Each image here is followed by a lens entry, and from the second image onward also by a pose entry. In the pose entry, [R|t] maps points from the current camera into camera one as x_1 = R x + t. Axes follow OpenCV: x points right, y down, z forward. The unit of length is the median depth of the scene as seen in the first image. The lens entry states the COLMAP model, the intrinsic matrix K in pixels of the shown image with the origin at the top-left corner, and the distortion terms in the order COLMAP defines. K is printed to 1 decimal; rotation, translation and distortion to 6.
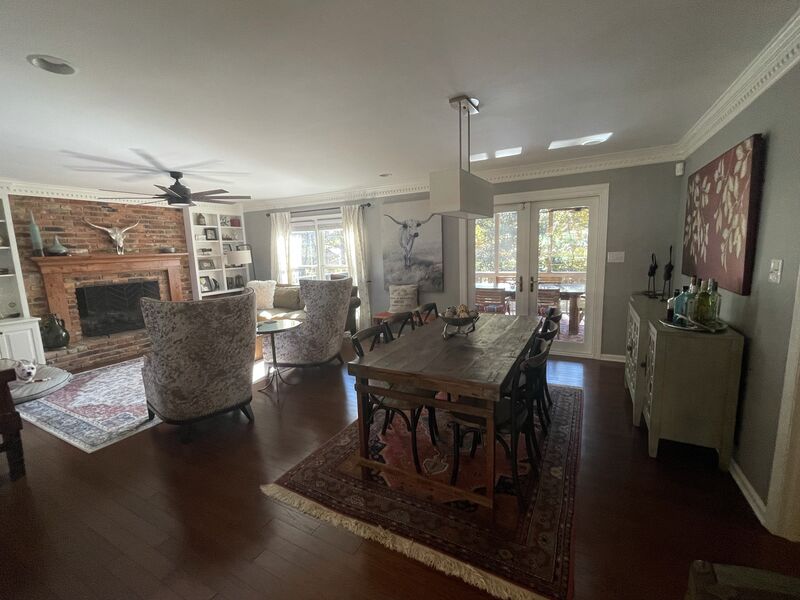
lens RADIAL K [[348.0, 0, 395.4], [0, 348.0, 301.0], [0, 0, 1]] dist [0.000532, -0.001325]
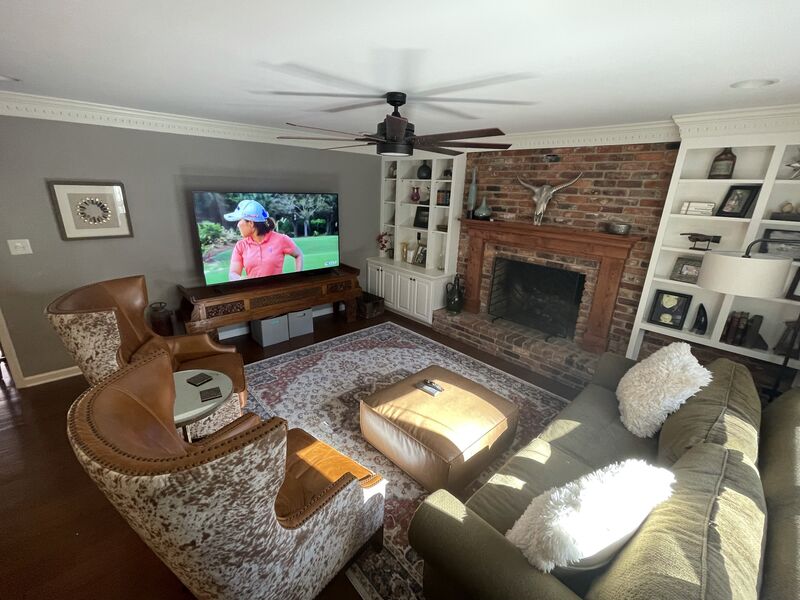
lens RADIAL K [[348.0, 0, 398.1], [0, 348.0, 300.4], [0, 0, 1]] dist [0.000532, -0.001325]
pose [[-0.314338, 0.314035, -0.895865, -0.017592], [-0.167363, 0.910586, 0.377919, -0.193251], [0.934442, 0.268729, -0.233674, 0.847150]]
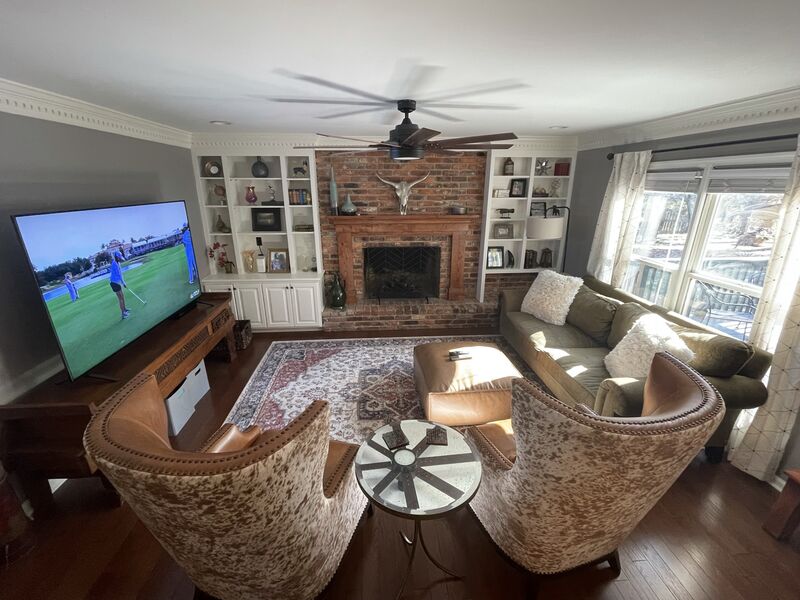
lens RADIAL K [[348.0, 0, 398.6], [0, 348.0, 300.9], [0, 0, 1]] dist [0.000532, -0.001325]
pose [[0.548325, 0.295945, -0.782148, -0.052915], [-0.143746, 0.954721, 0.260469, -0.137307], [0.823818, -0.030391, 0.566038, 0.445488]]
